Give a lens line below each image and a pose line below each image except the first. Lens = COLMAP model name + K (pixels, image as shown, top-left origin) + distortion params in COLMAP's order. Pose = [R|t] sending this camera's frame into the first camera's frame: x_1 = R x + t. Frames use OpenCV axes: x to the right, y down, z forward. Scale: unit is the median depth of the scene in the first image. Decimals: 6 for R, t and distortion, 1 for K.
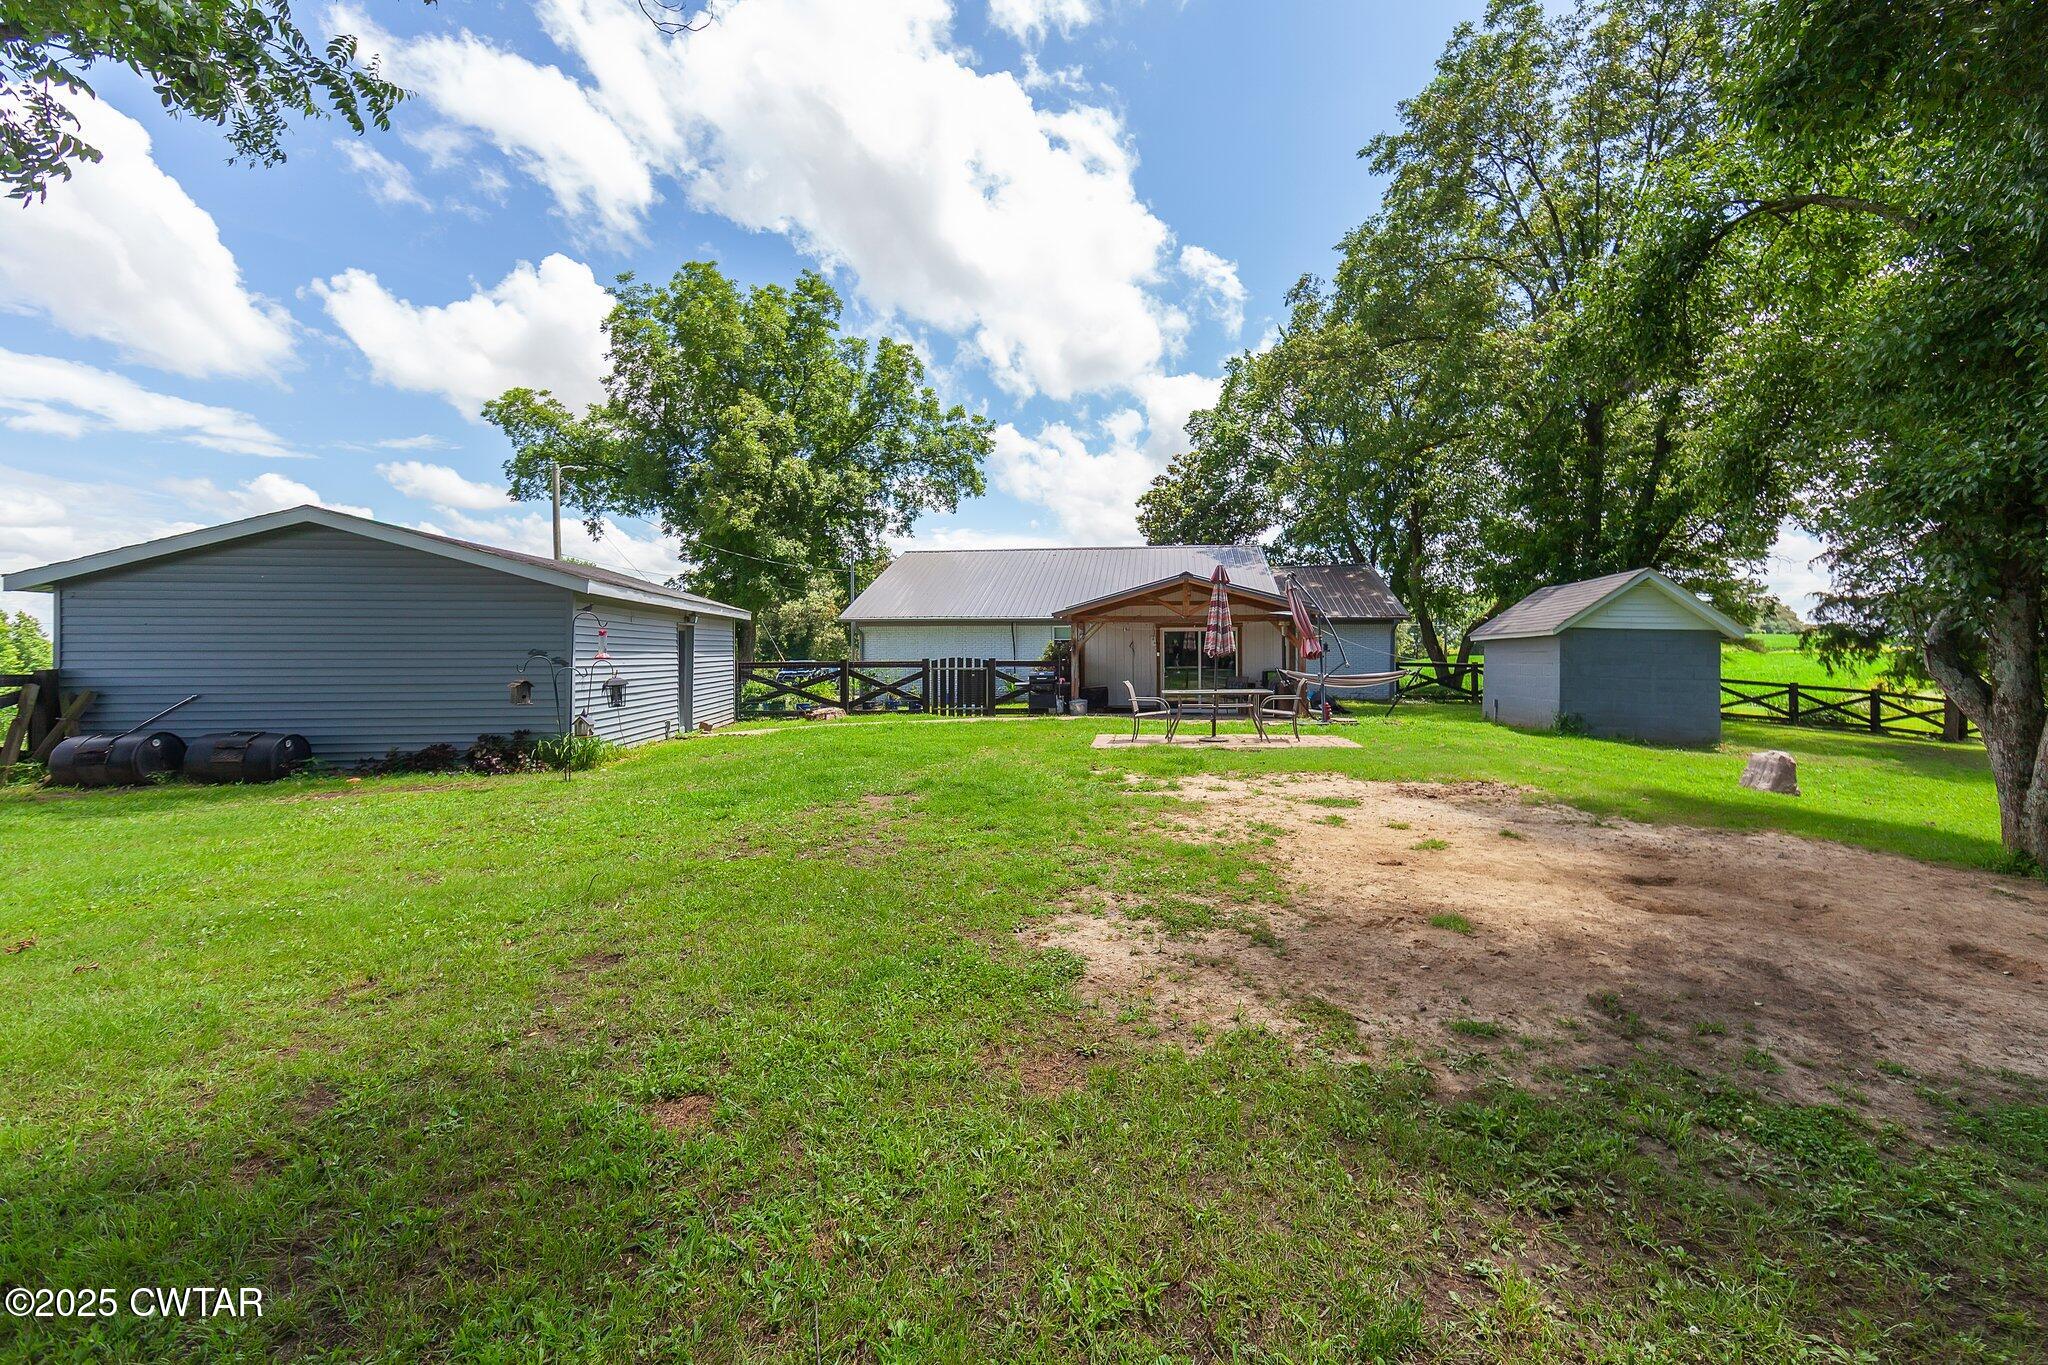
lens RADIAL K [[804.4, 0, 1042.1], [0, 804.4, 654.5], [0, 0, 1]] dist [-0.013569, -0.000021]
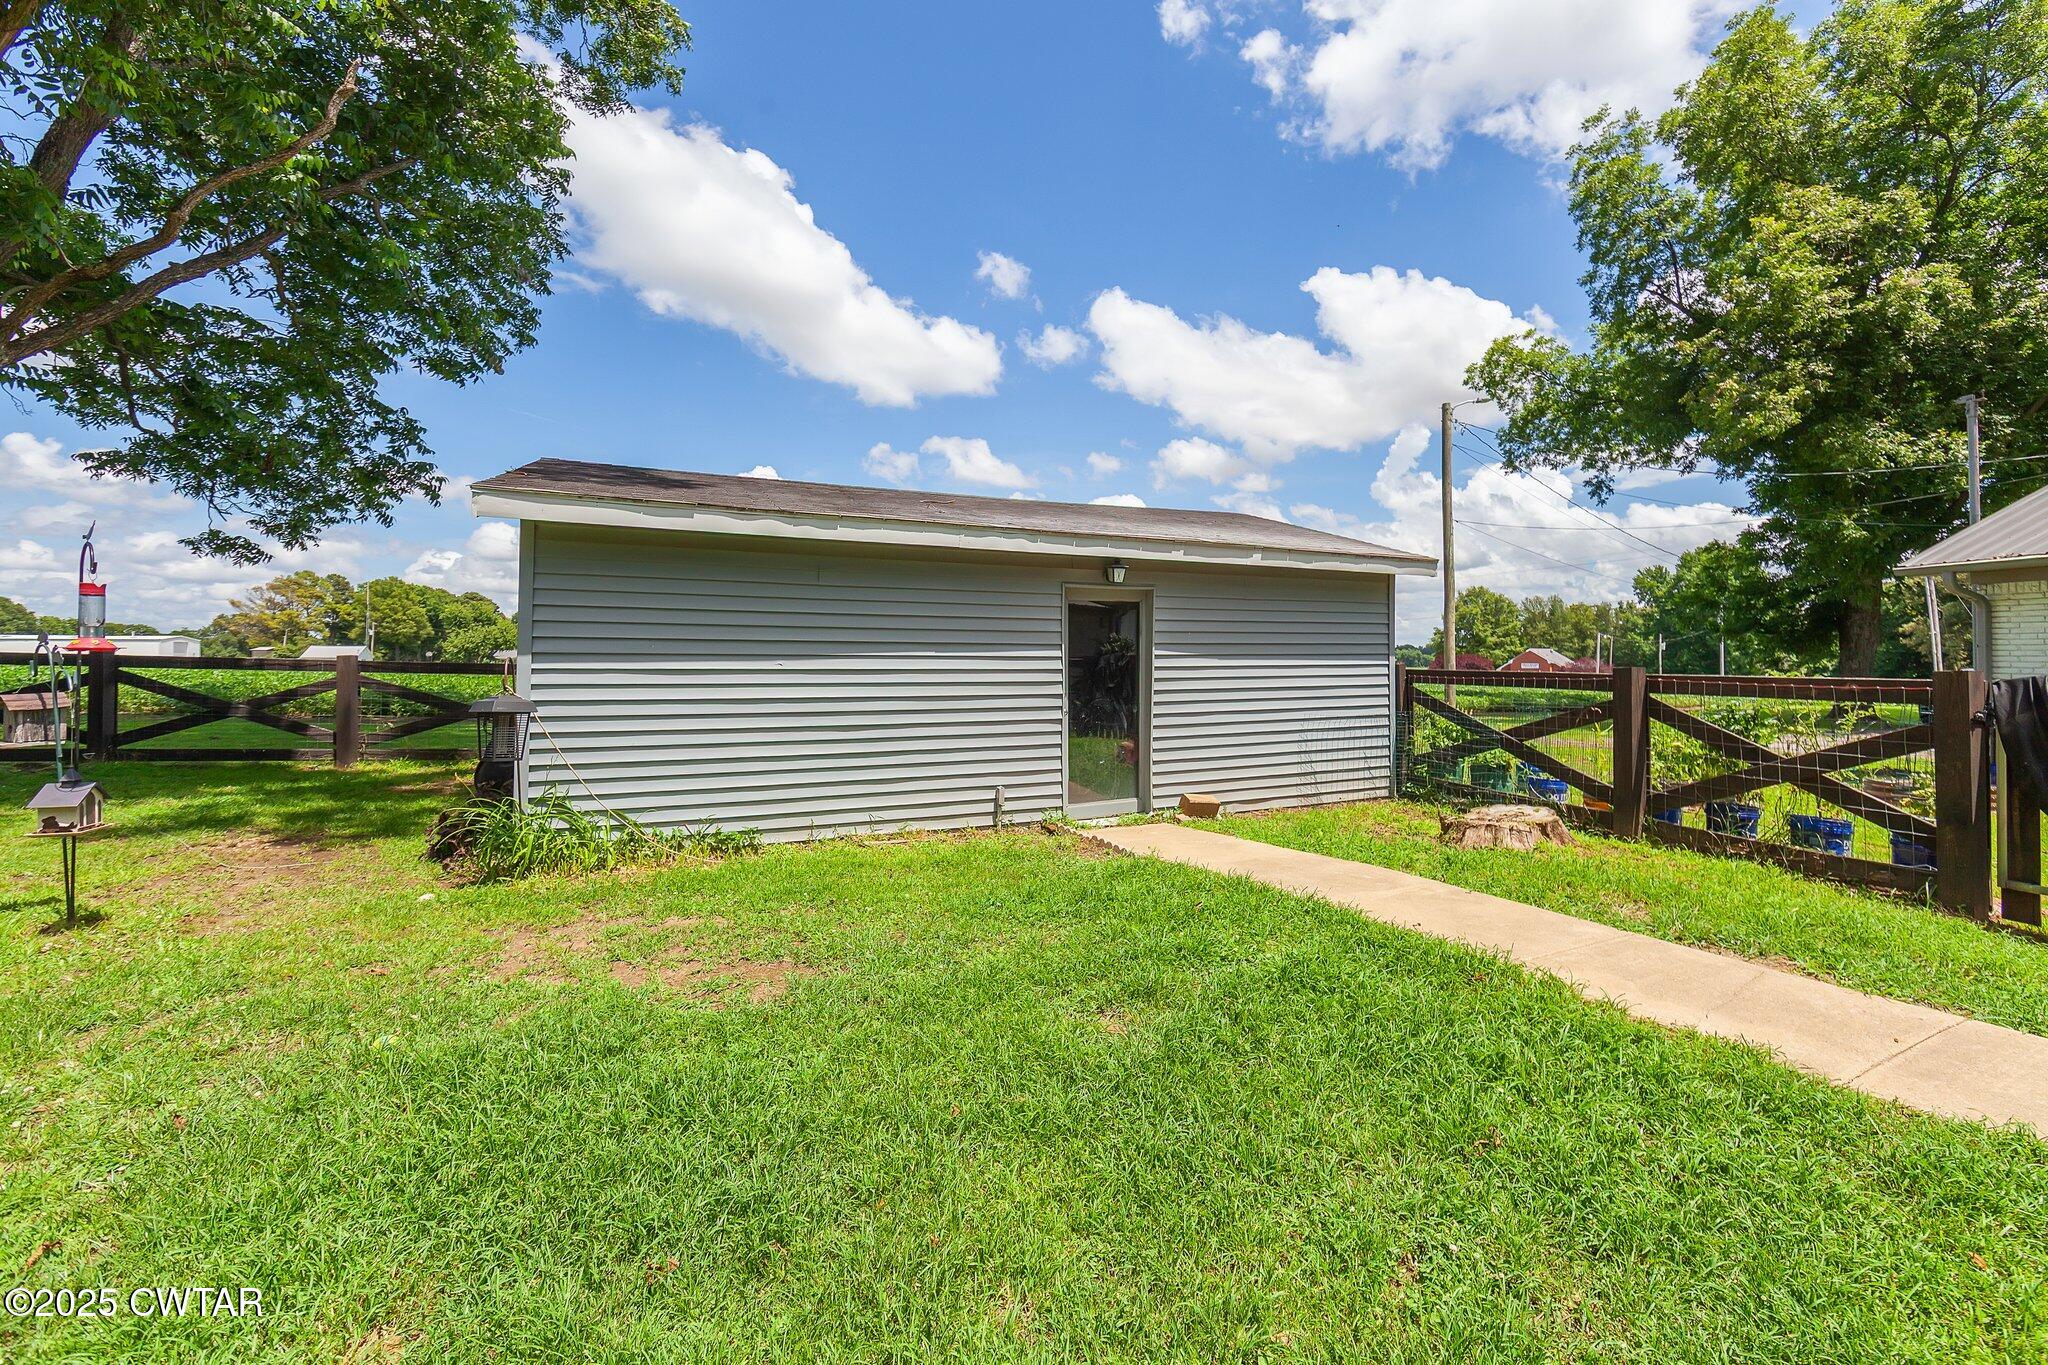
lens RADIAL K [[804.4, 0, 1042.1], [0, 804.4, 654.5], [0, 0, 1]] dist [-0.013569, -0.000021]
pose [[0.313642, 0.006541, -0.949519, -0.005537], [-0.008879, 0.999953, 0.003956, 0.001098], [0.949500, 0.007190, 0.313685, 0.306106]]
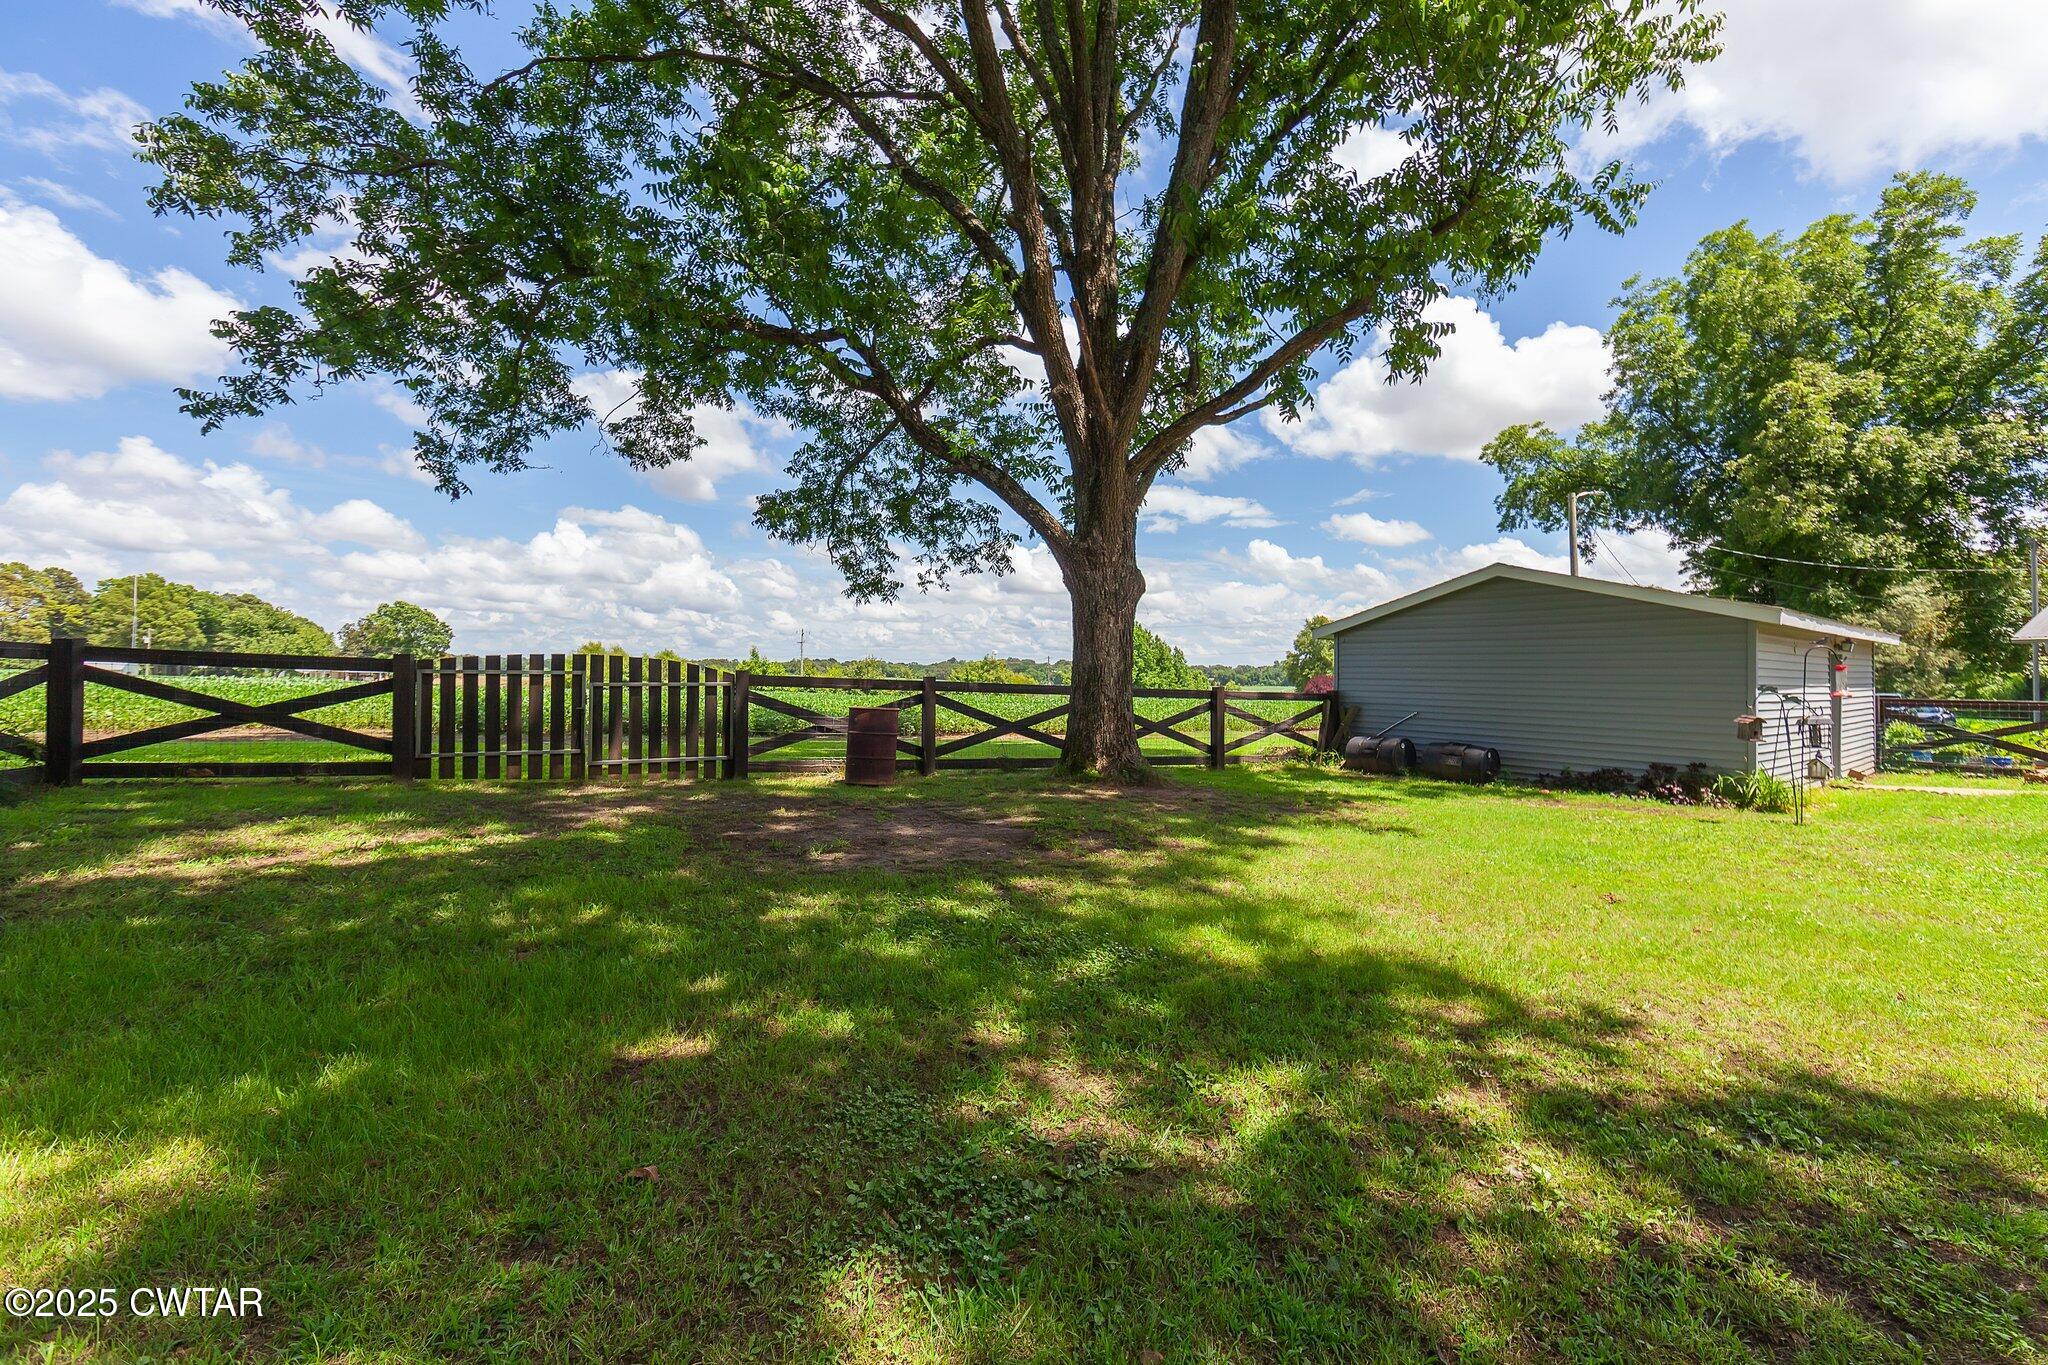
lens RADIAL K [[804.4, 0, 1042.1], [0, 804.4, 654.5], [0, 0, 1]] dist [-0.013569, -0.000021]
pose [[0.492606, -0.008801, -0.870208, -0.050872], [-0.017401, 0.999649, -0.019961, -0.001595], [0.870078, 0.024976, 0.492280, -0.054608]]
